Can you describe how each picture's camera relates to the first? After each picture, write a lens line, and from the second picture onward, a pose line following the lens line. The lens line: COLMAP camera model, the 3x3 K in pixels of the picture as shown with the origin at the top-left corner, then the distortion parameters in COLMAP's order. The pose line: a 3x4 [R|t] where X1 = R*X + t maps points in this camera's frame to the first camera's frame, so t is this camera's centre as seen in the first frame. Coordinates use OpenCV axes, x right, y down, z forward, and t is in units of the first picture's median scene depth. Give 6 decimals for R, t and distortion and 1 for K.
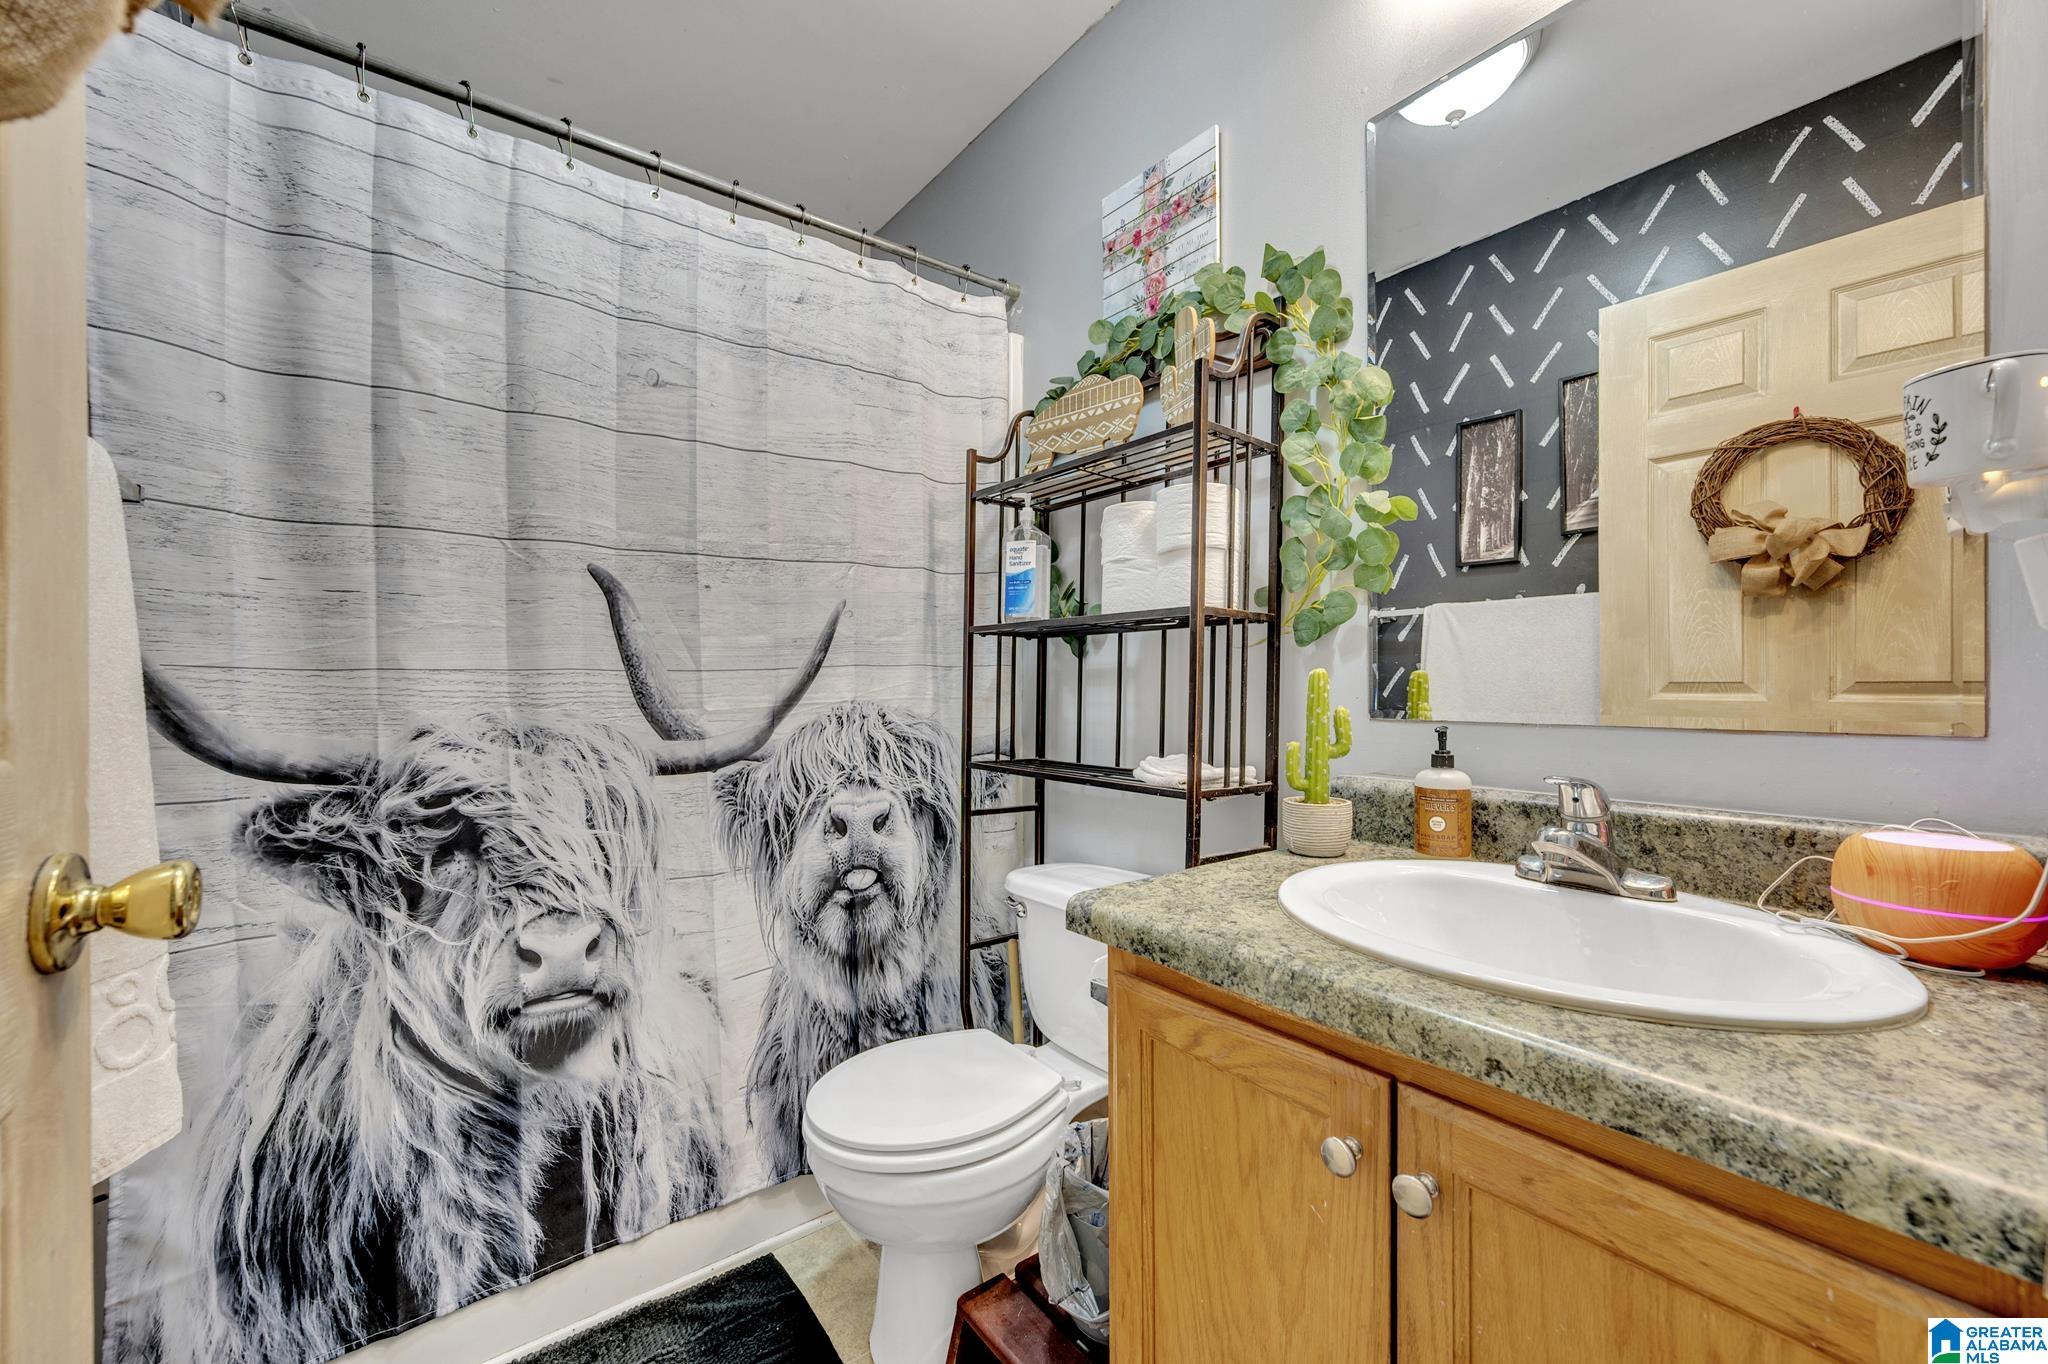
lens RADIAL K [[802.8, 0, 1026.6], [0, 802.8, 689.3], [0, 0, 1]] dist [-0.000595, -0.000148]
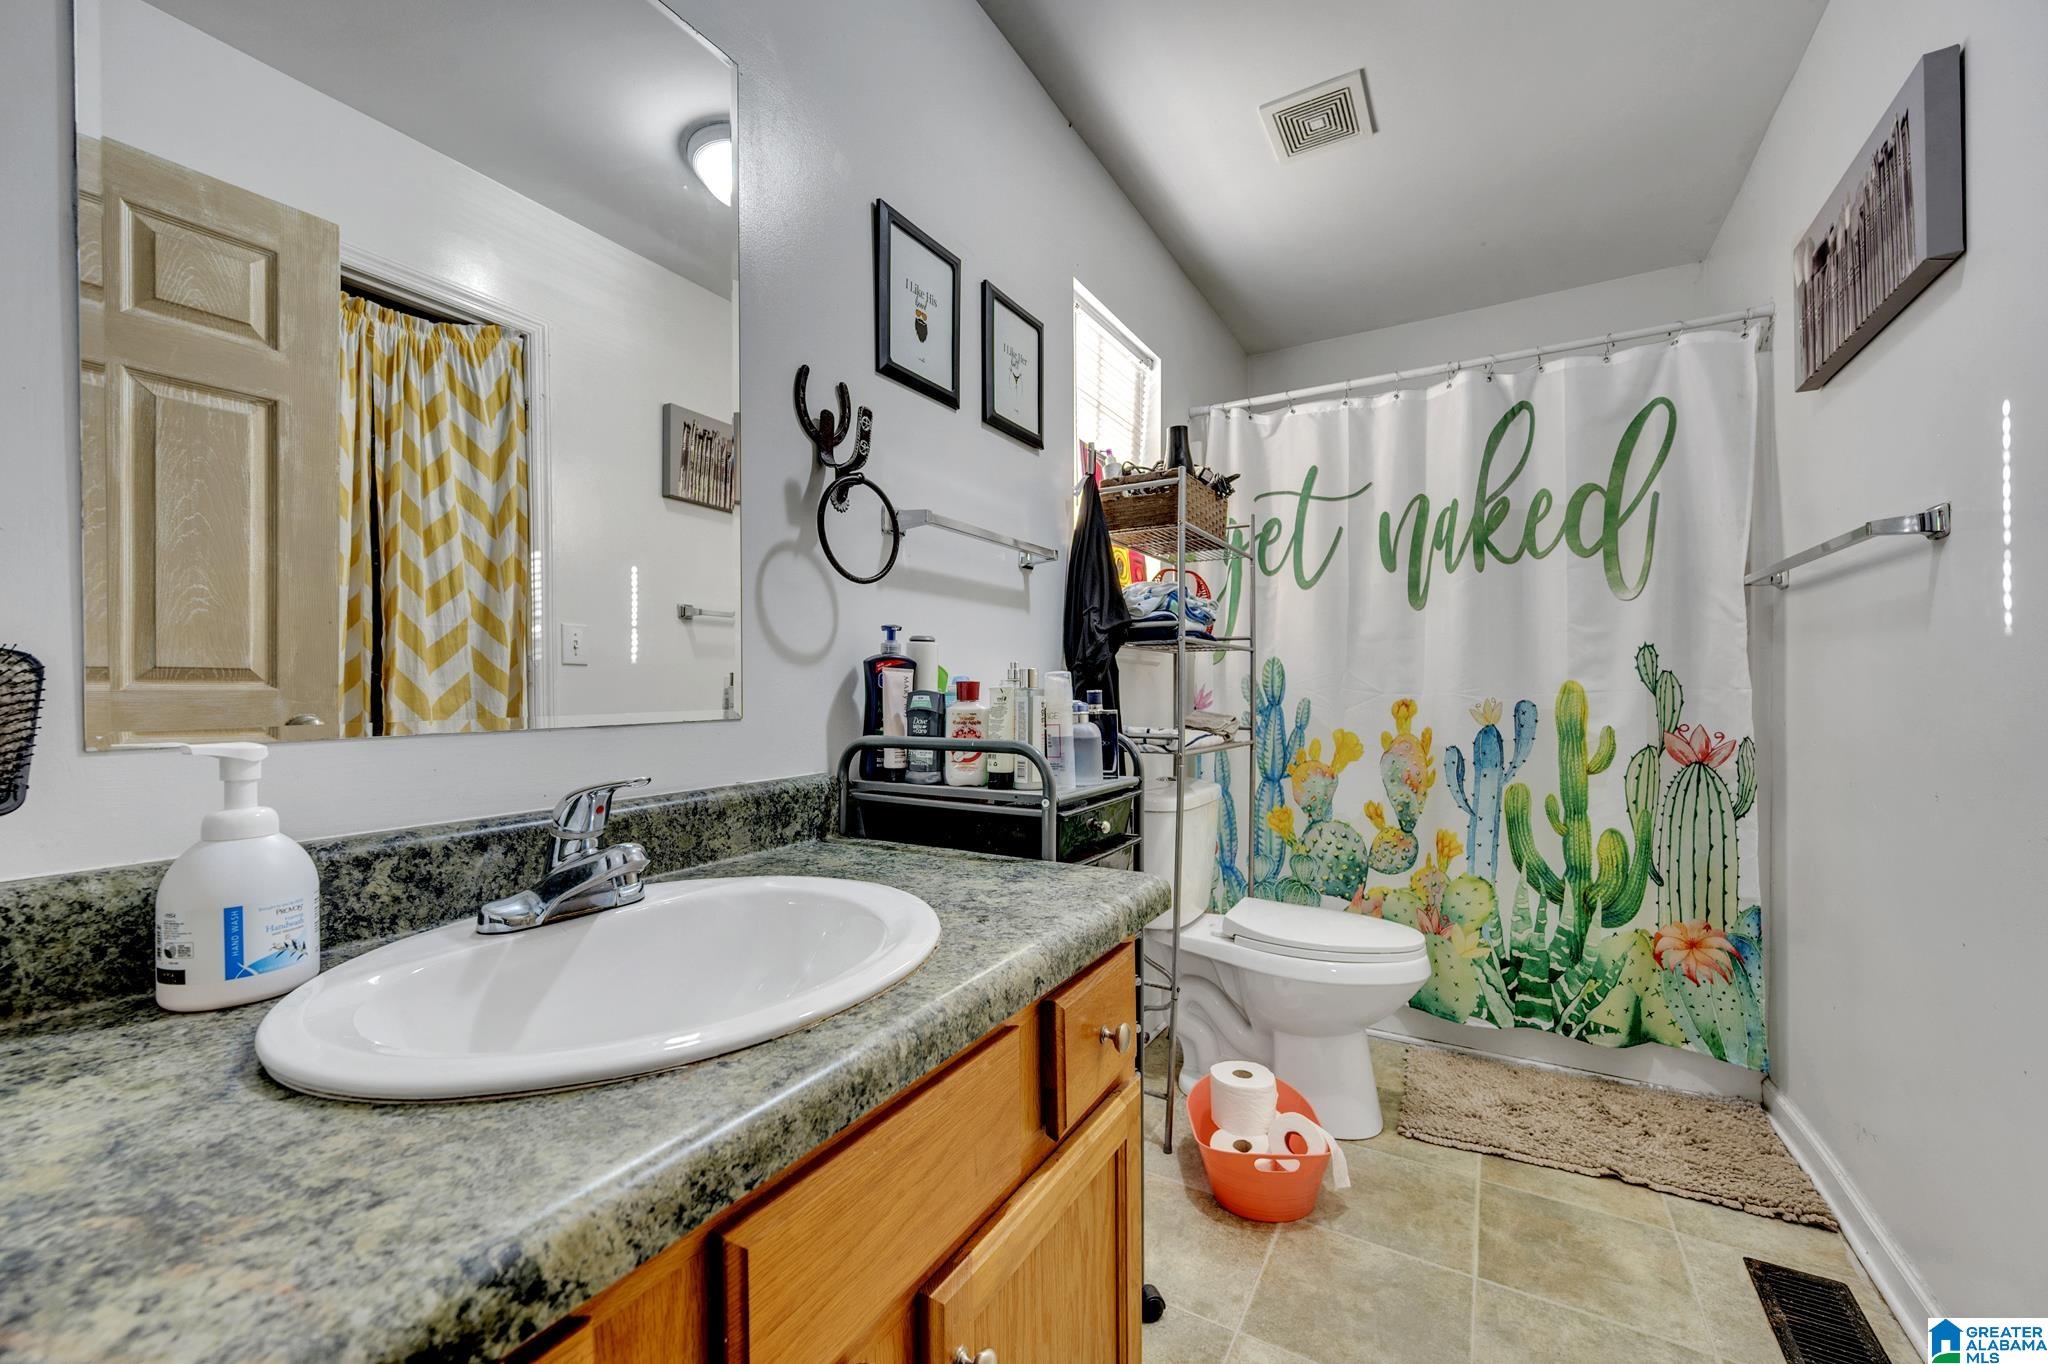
lens RADIAL K [[802.8, 0, 1026.6], [0, 802.8, 689.3], [0, 0, 1]] dist [-0.000595, -0.000148]
pose [[-0.369435, 0.004659, 0.929245, -0.437455], [0.011485, 0.999934, -0.000447, 0.009769], [-0.929186, 0.010507, -0.369464, 1.121105]]
